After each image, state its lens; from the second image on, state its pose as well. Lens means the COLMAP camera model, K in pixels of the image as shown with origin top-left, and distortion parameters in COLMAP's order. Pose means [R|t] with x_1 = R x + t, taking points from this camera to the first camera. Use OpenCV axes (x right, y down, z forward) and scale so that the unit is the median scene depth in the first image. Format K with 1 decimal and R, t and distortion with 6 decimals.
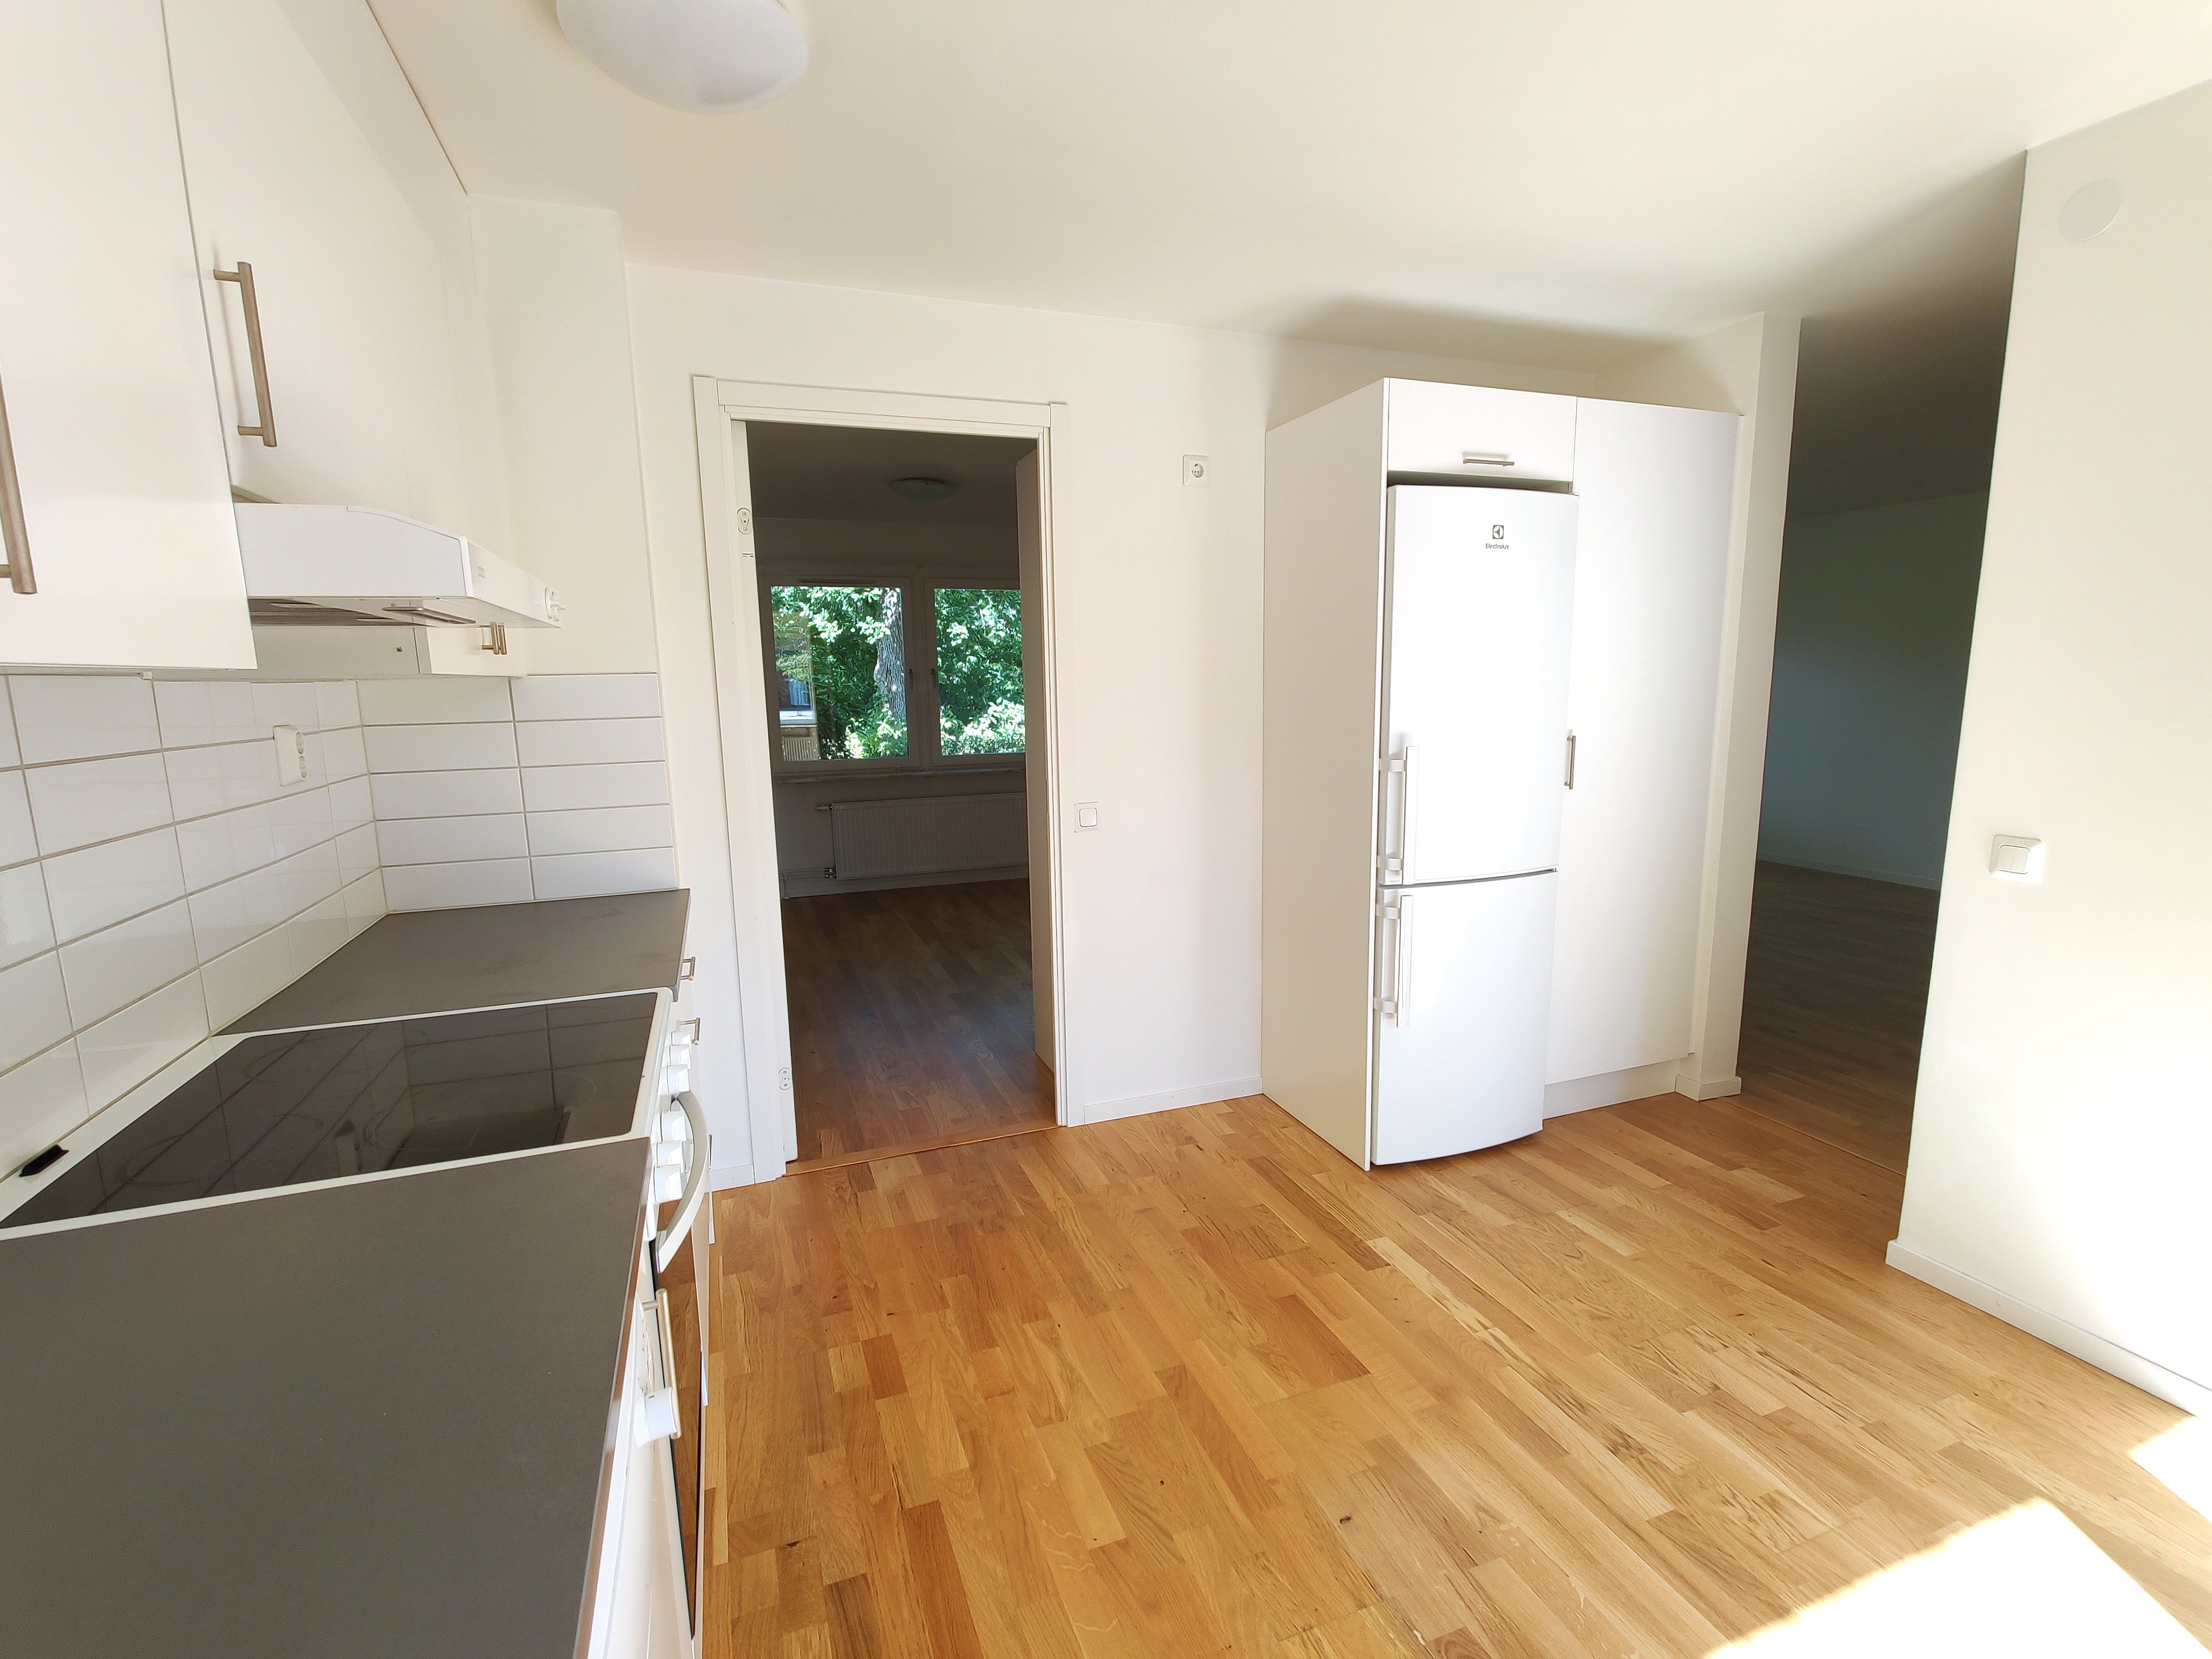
lens RADIAL K [[1036.1, 0, 1115.1], [0, 1036.1, 849.0], [0, 0, 1]] dist [0.003463, -0.000185]
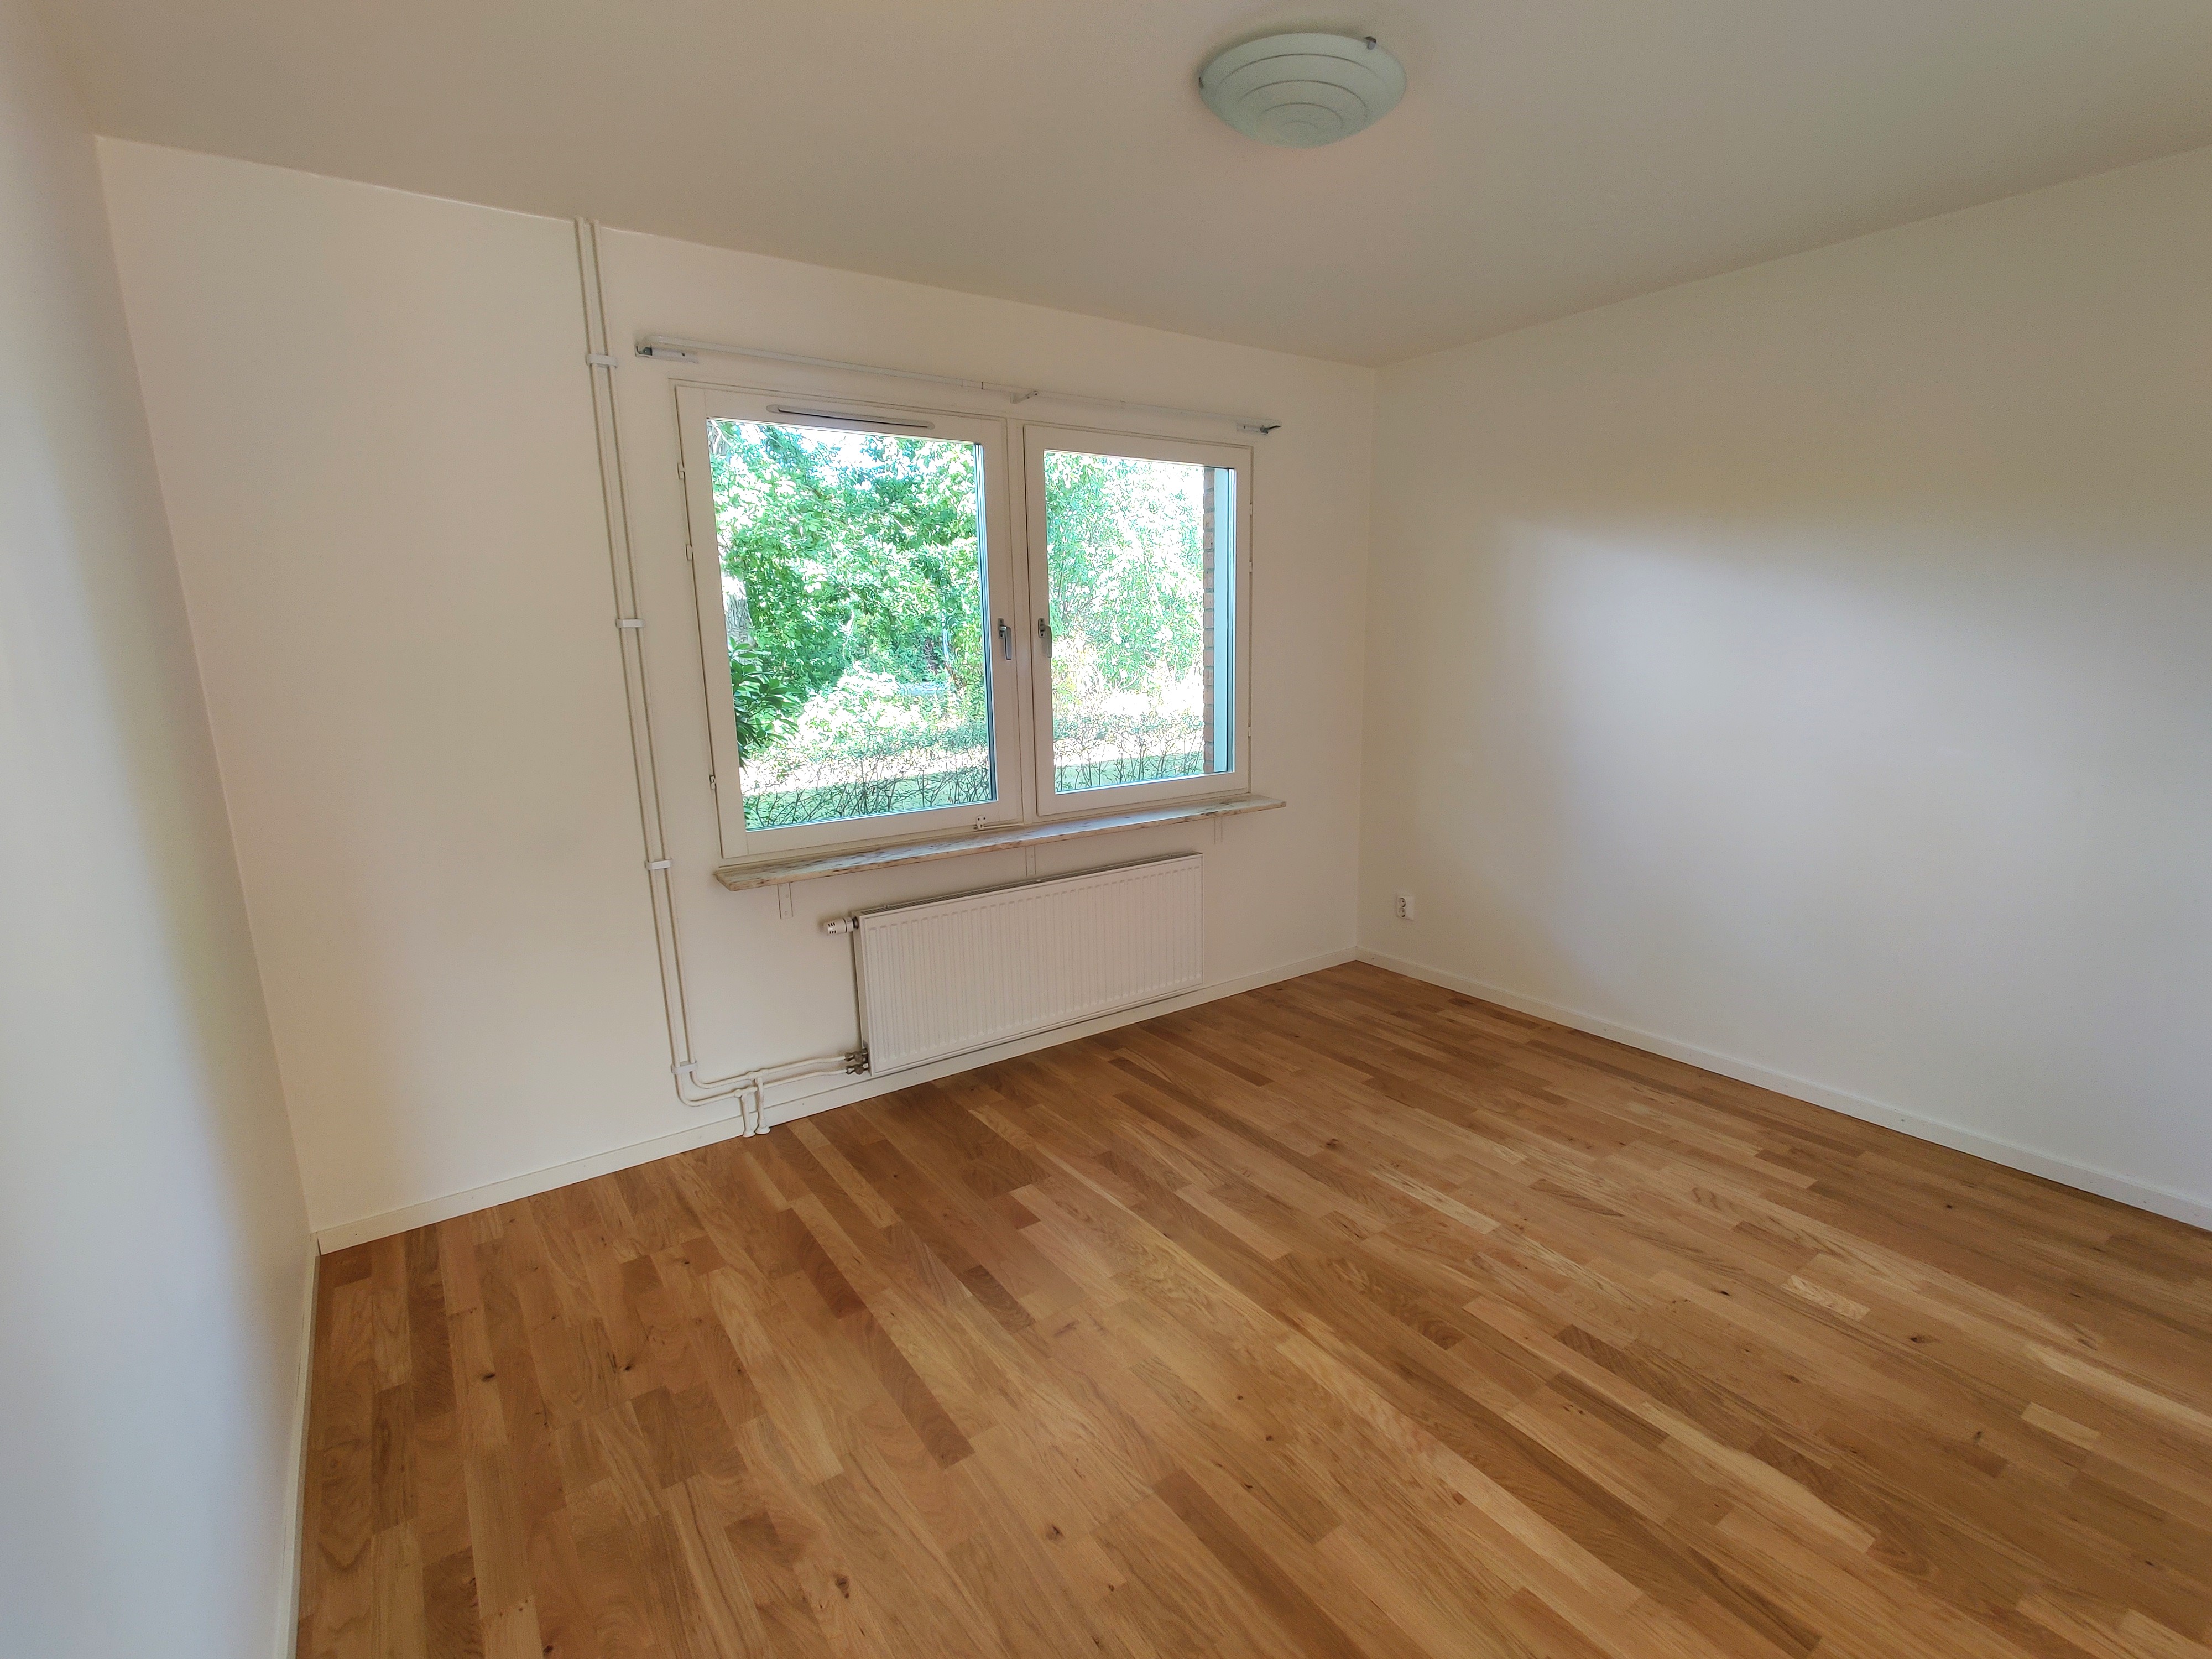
lens RADIAL K [[1036.1, 0, 1115.1], [0, 1036.1, 849.0], [0, 0, 1]] dist [0.003463, -0.000185]
pose [[0.967765, -0.052852, 0.246247, -0.911885], [0.043534, 0.998120, 0.043136, -0.293508], [-0.248064, -0.031026, 0.968247, 1.743535]]
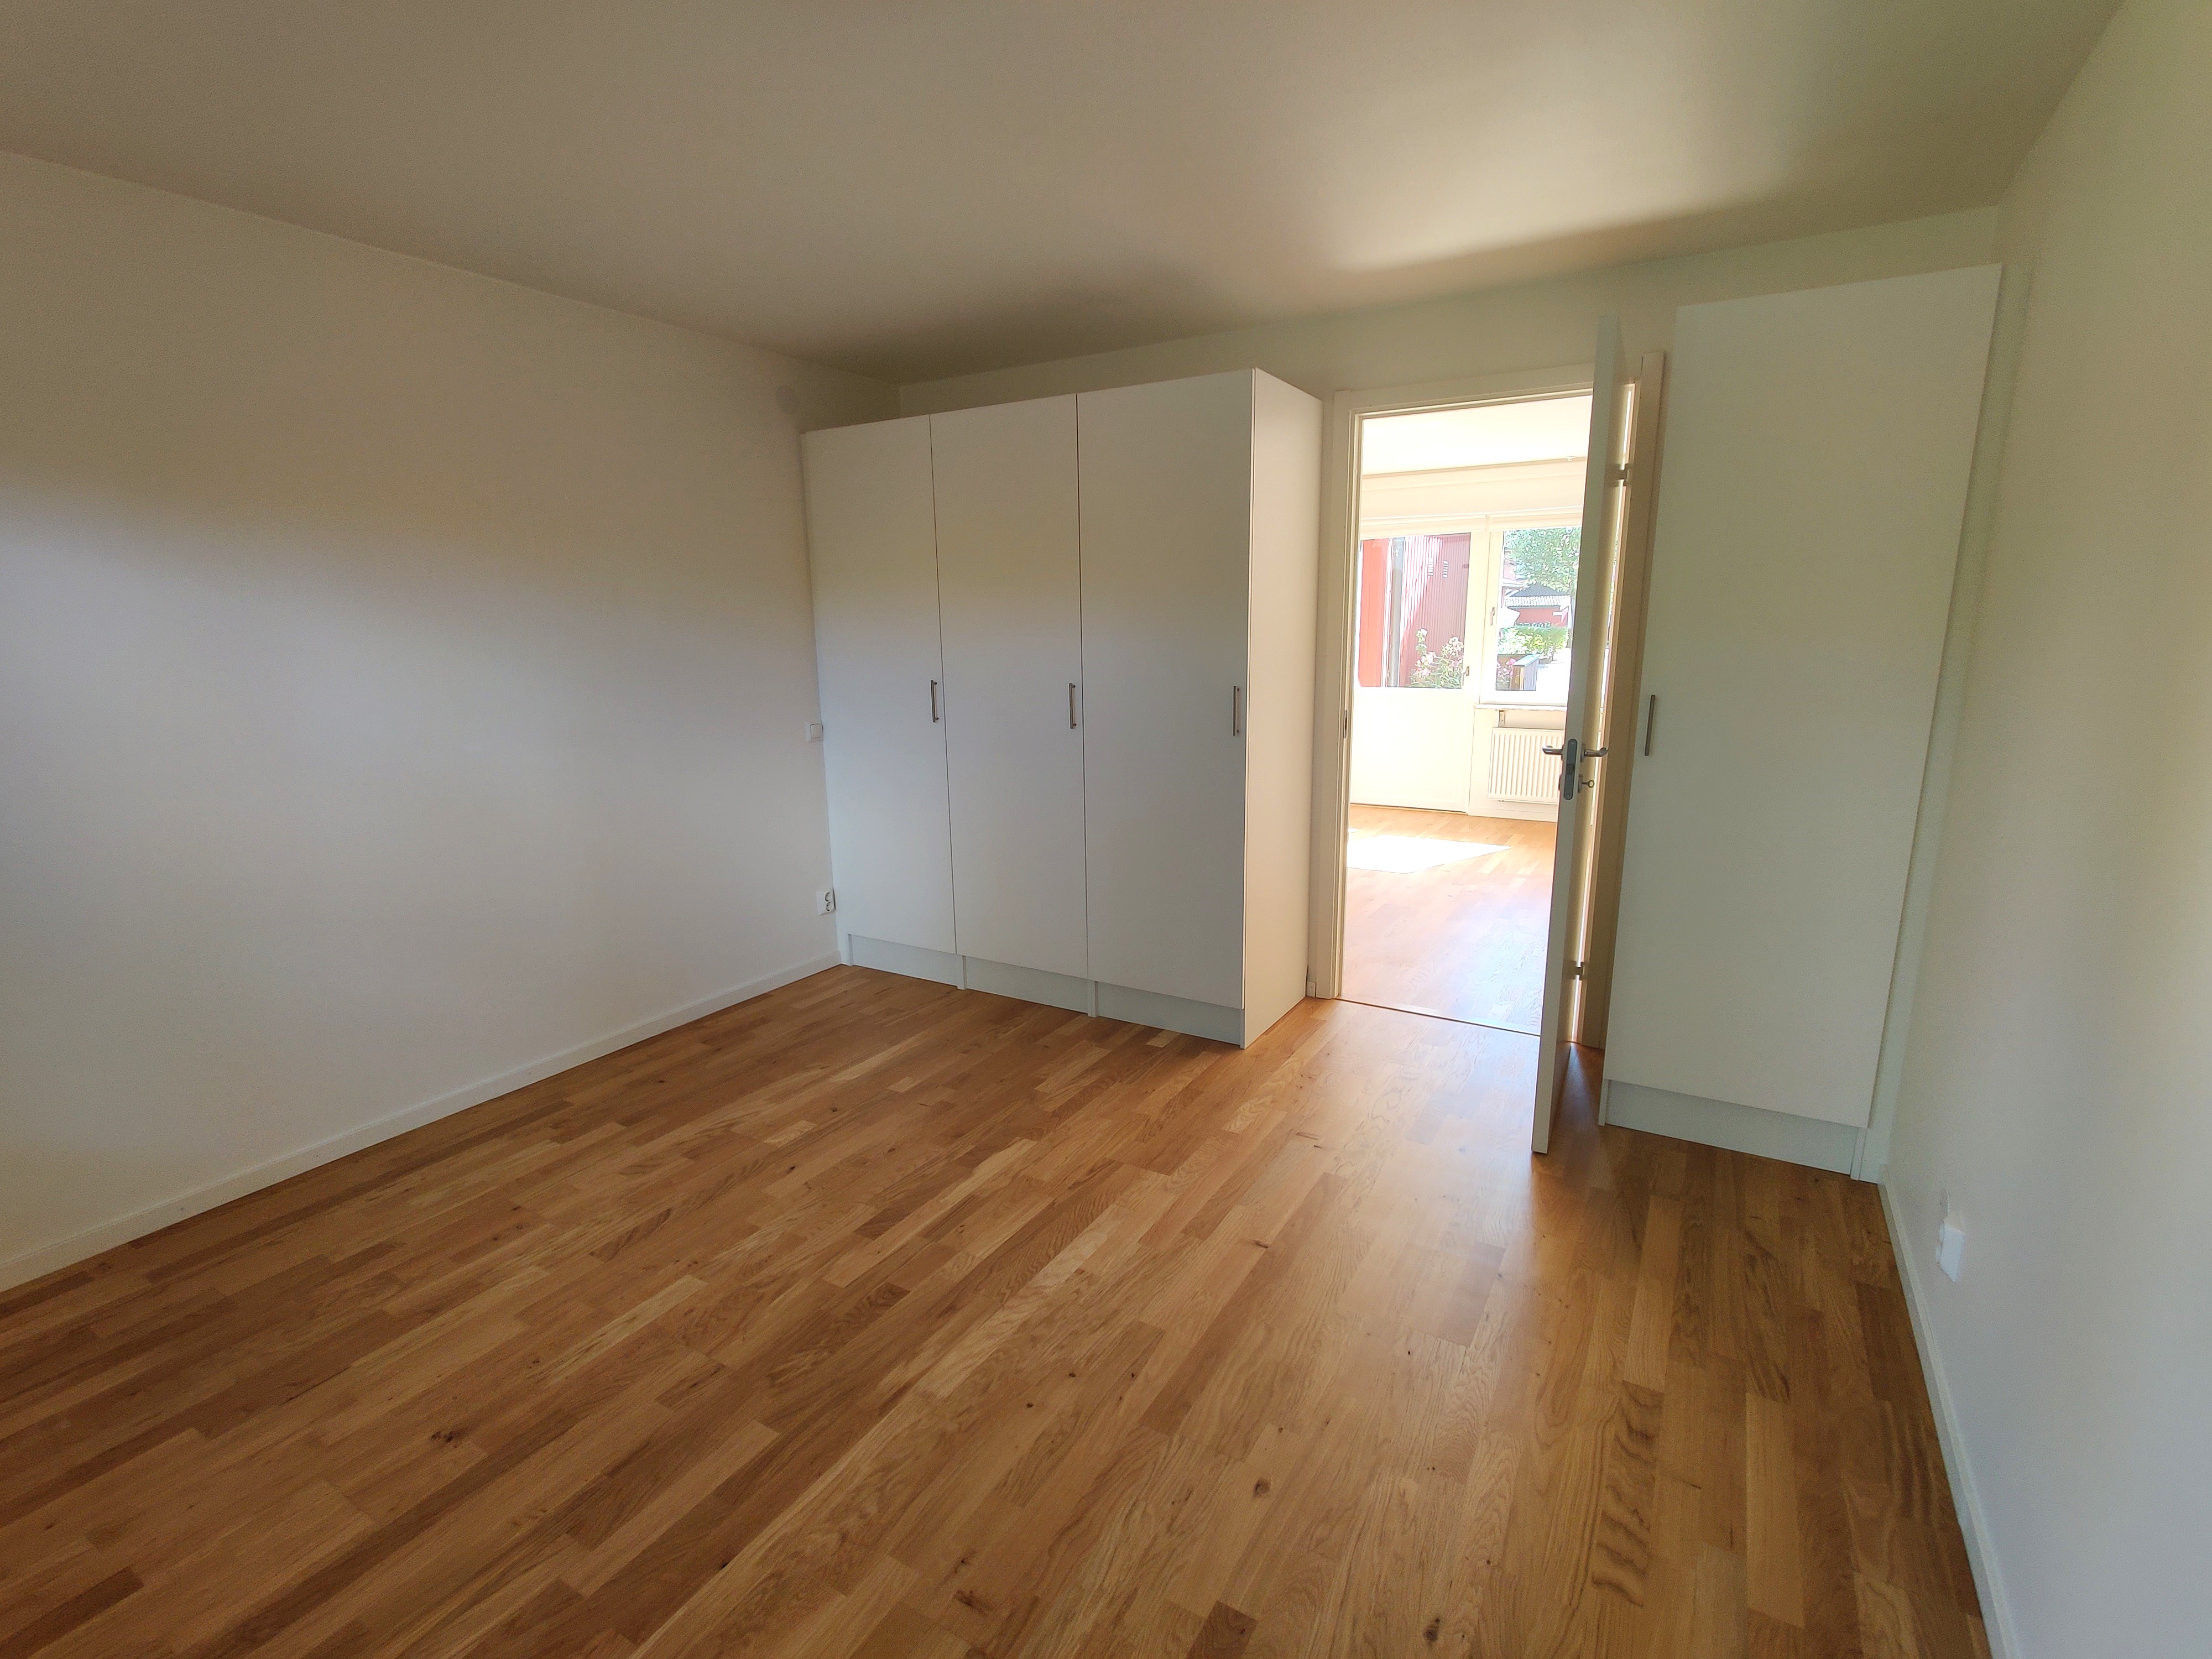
lens RADIAL K [[1036.1, 0, 1115.1], [0, 1036.1, 849.0], [0, 0, 1]] dist [0.003463, -0.000185]
pose [[-0.624168, -0.144396, 0.767831, -1.315592], [0.153772, 0.940846, 0.301933, -0.501515], [-0.766008, 0.306528, -0.565042, 3.034952]]
